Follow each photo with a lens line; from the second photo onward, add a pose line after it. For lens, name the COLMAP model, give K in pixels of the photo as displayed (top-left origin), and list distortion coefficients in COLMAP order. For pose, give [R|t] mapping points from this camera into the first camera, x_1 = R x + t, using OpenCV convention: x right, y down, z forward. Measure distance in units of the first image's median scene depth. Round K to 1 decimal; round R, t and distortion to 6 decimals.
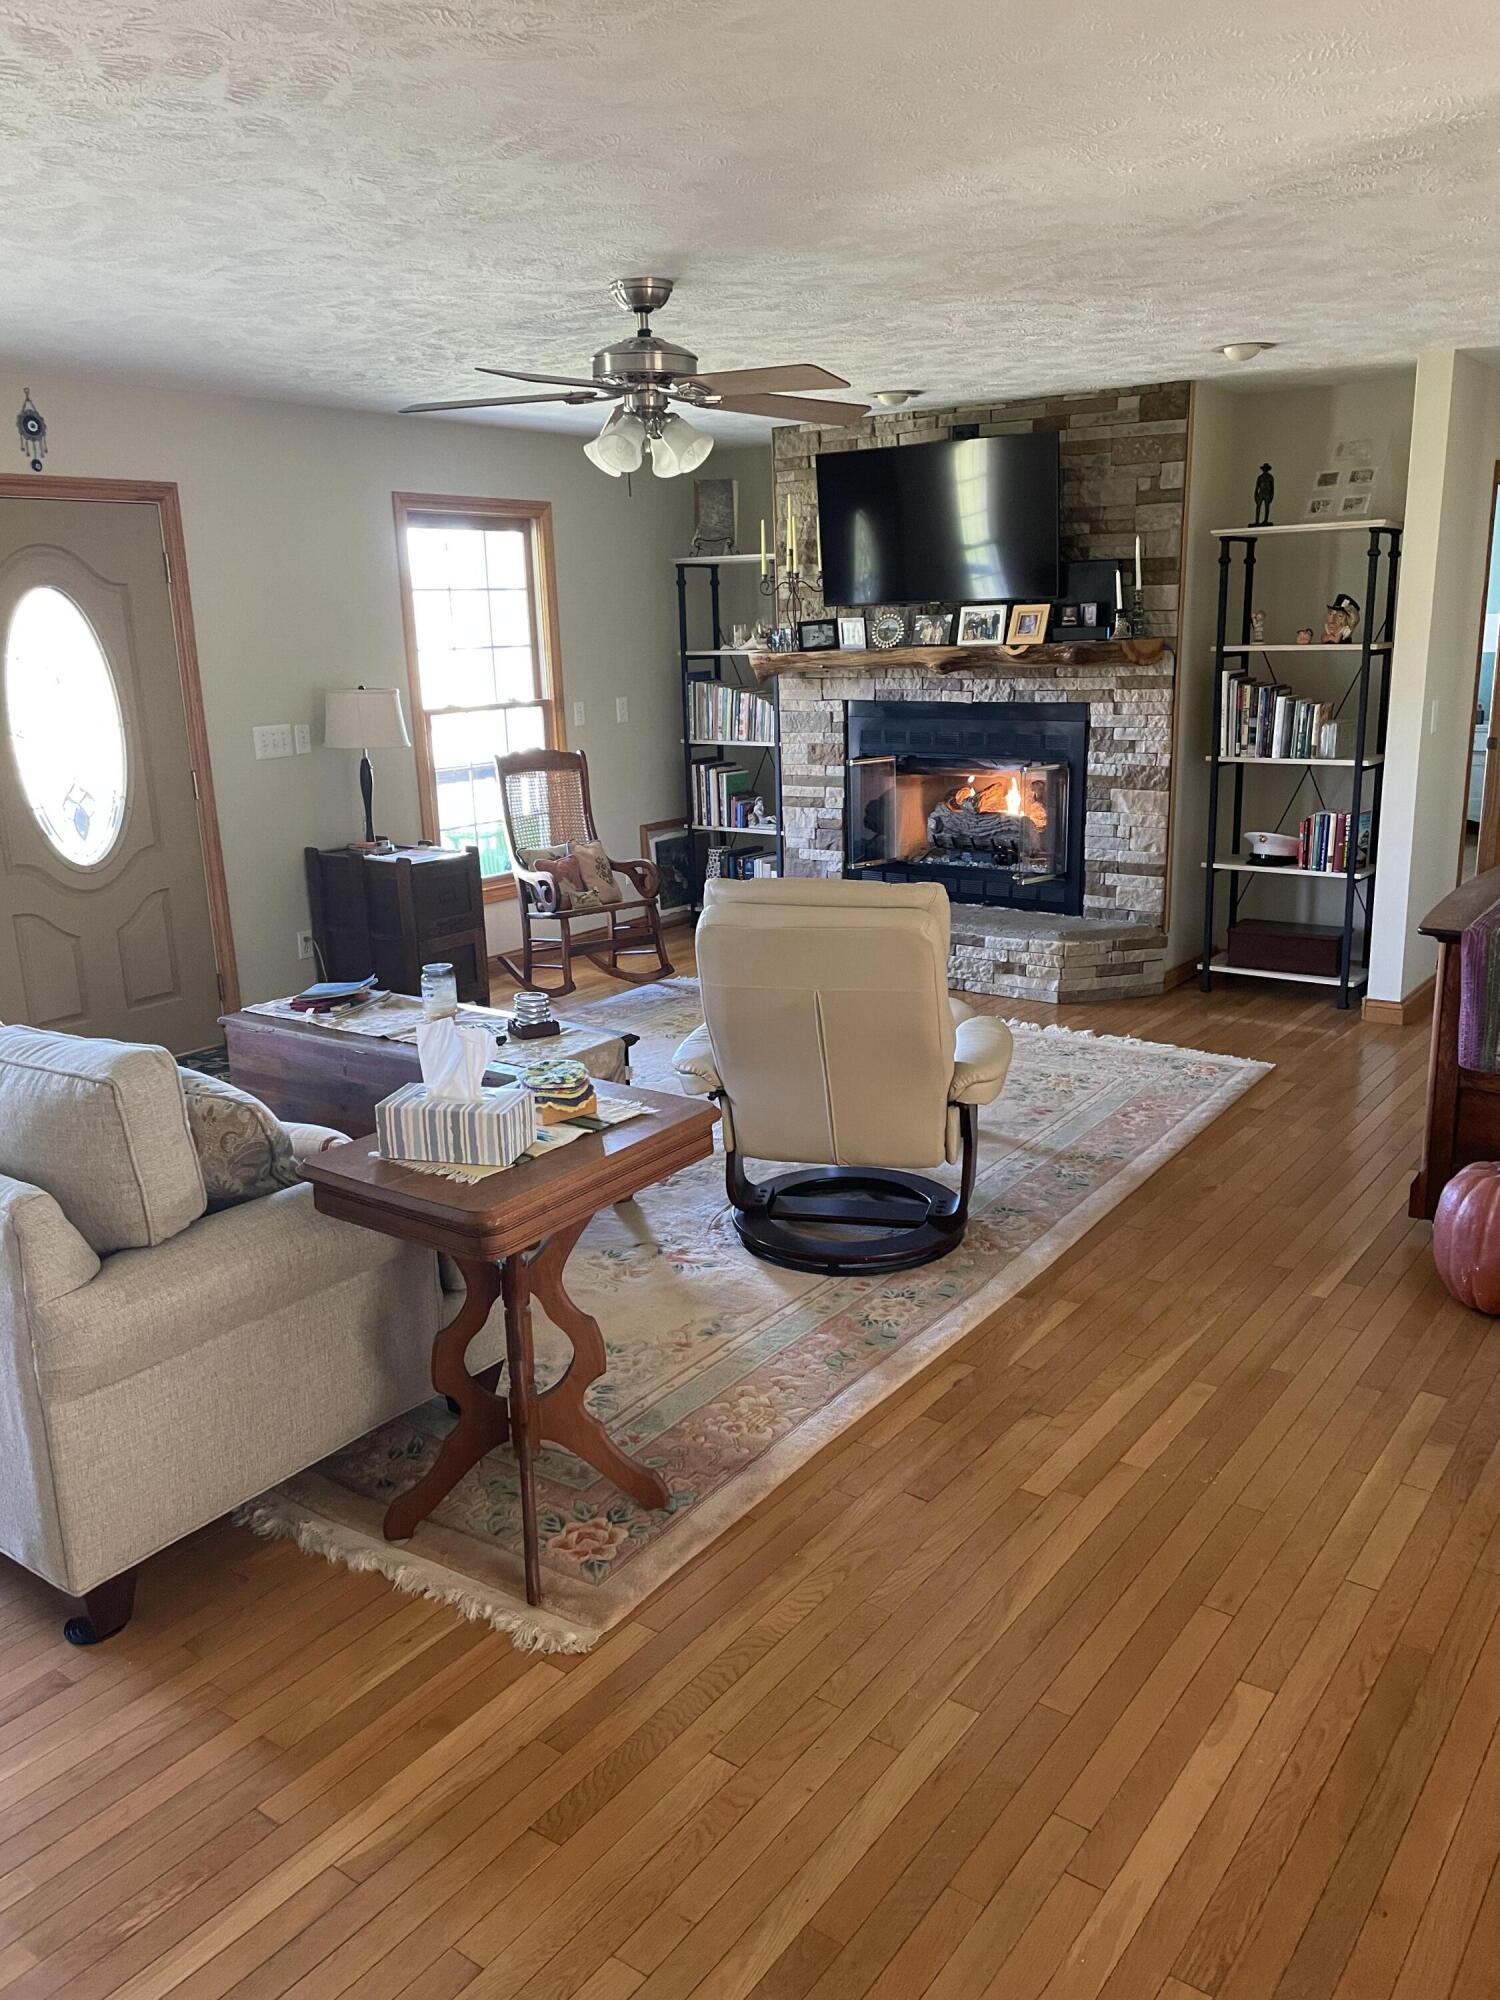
lens RADIAL K [[1508.7, 0, 750.7], [0, 1508.7, 1004.3], [0, 0, 1]] dist [0.067469, -0.070315]
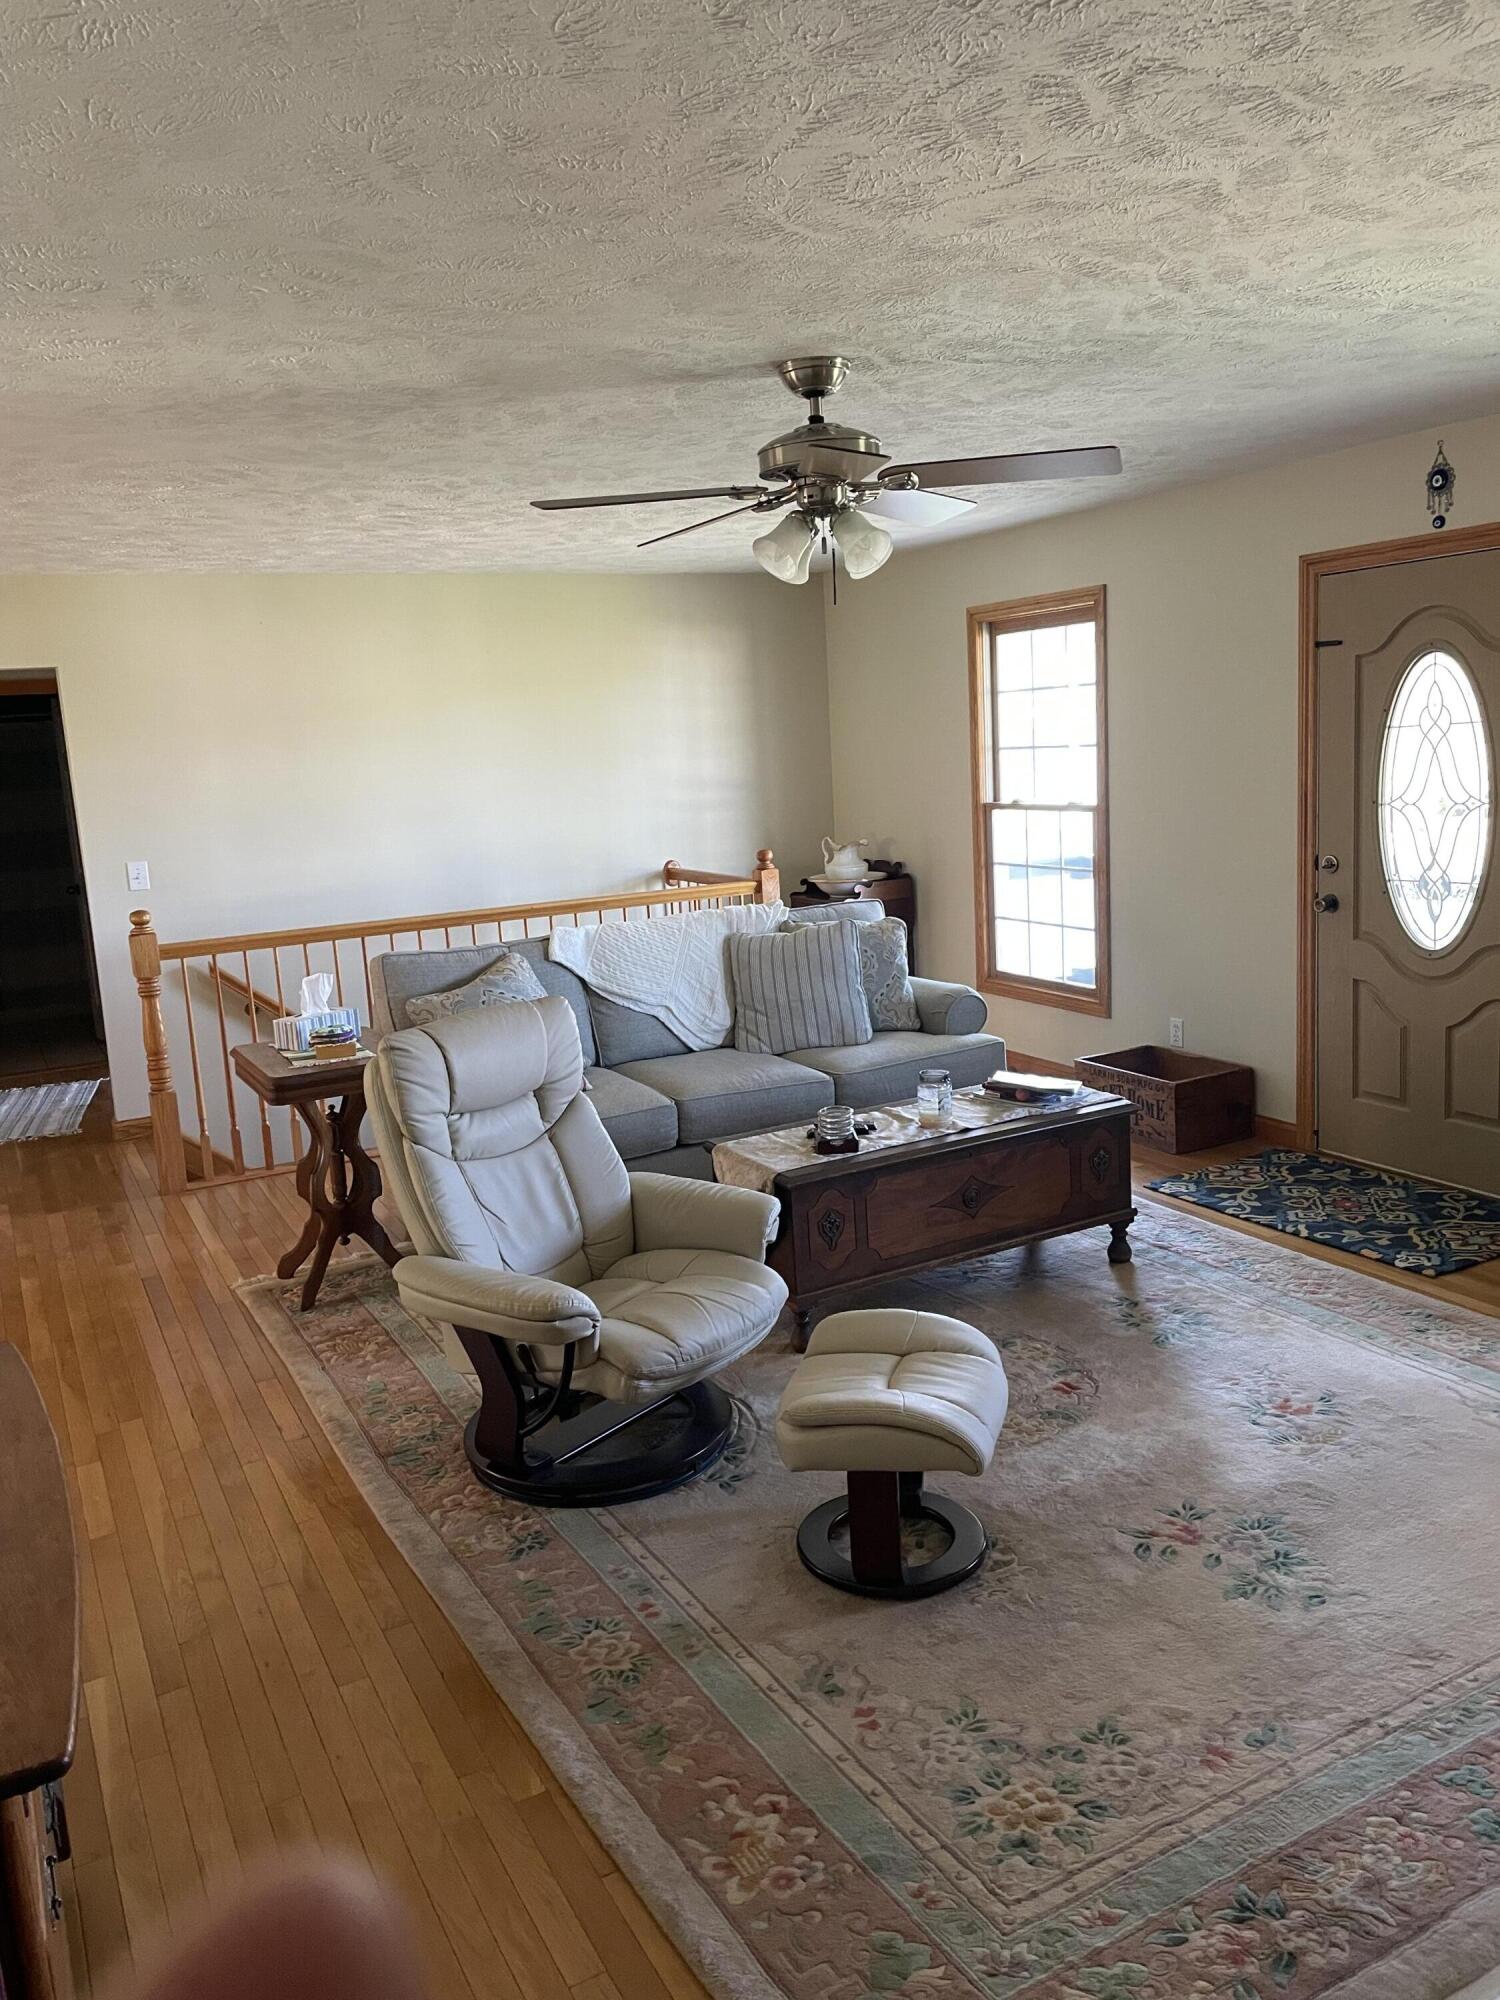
lens RADIAL K [[1508.7, 0, 762.9], [0, 1508.7, 989.8], [0, 0, 1]] dist [0.067469, -0.070315]
pose [[-0.431706, 0.202407, -0.879012, 0.469321], [-0.155408, 0.943236, 0.293520, -0.233458], [0.888526, 0.263320, -0.375745, 0.844988]]
